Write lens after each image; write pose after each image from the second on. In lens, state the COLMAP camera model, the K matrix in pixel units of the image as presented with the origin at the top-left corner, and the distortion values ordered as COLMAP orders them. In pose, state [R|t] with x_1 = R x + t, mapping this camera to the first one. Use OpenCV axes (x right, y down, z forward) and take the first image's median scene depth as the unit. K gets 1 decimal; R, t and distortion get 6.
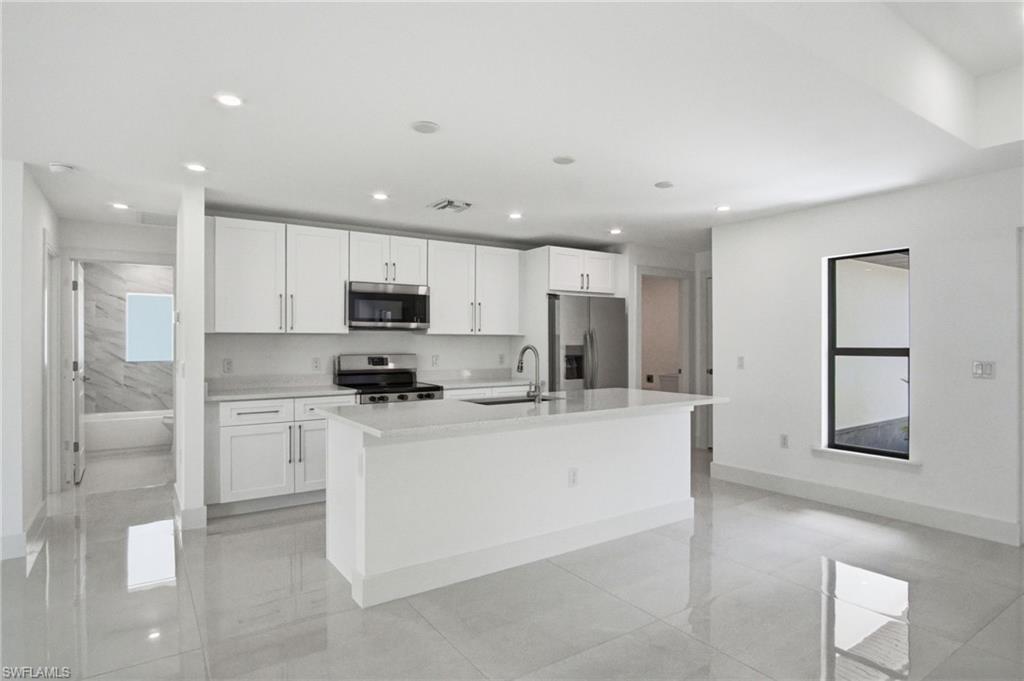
lens RADIAL K [[551.5, 0, 508.1], [0, 551.5, 337.3], [0, 0, 1]] dist [-0.026400, 0.001363]
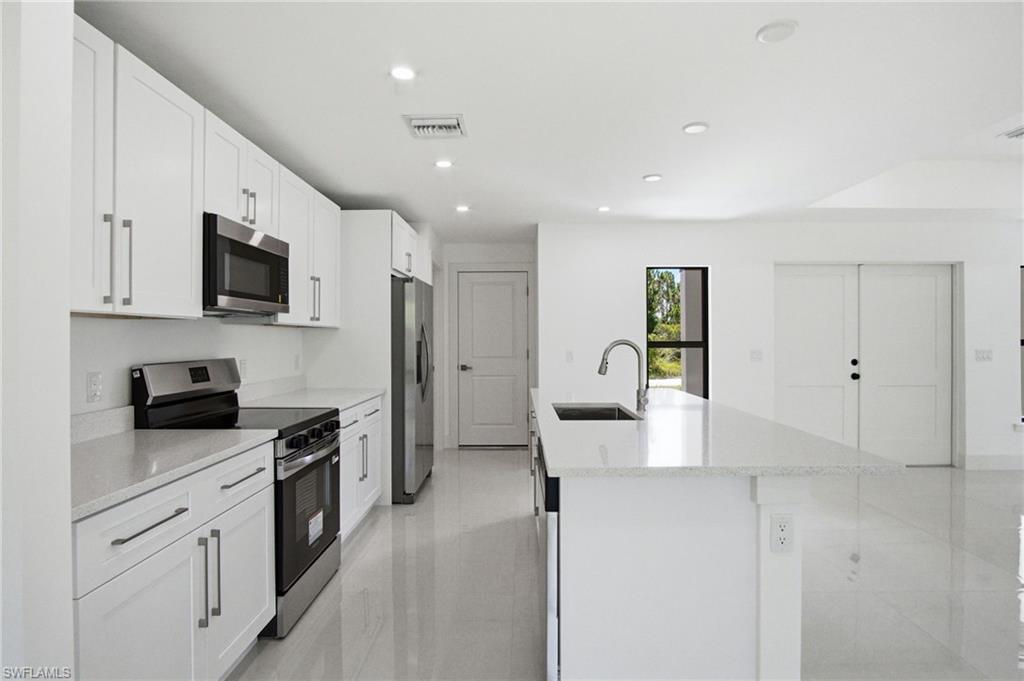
lens RADIAL K [[551.5, 0, 508.1], [0, 551.5, 337.3], [0, 0, 1]] dist [-0.026400, 0.001363]
pose [[0.582104, 0.000567, 0.813114, -0.572327], [-0.003926, 0.999990, 0.002114, 0.007429], [-0.813105, -0.004423, 0.582101, 0.542124]]
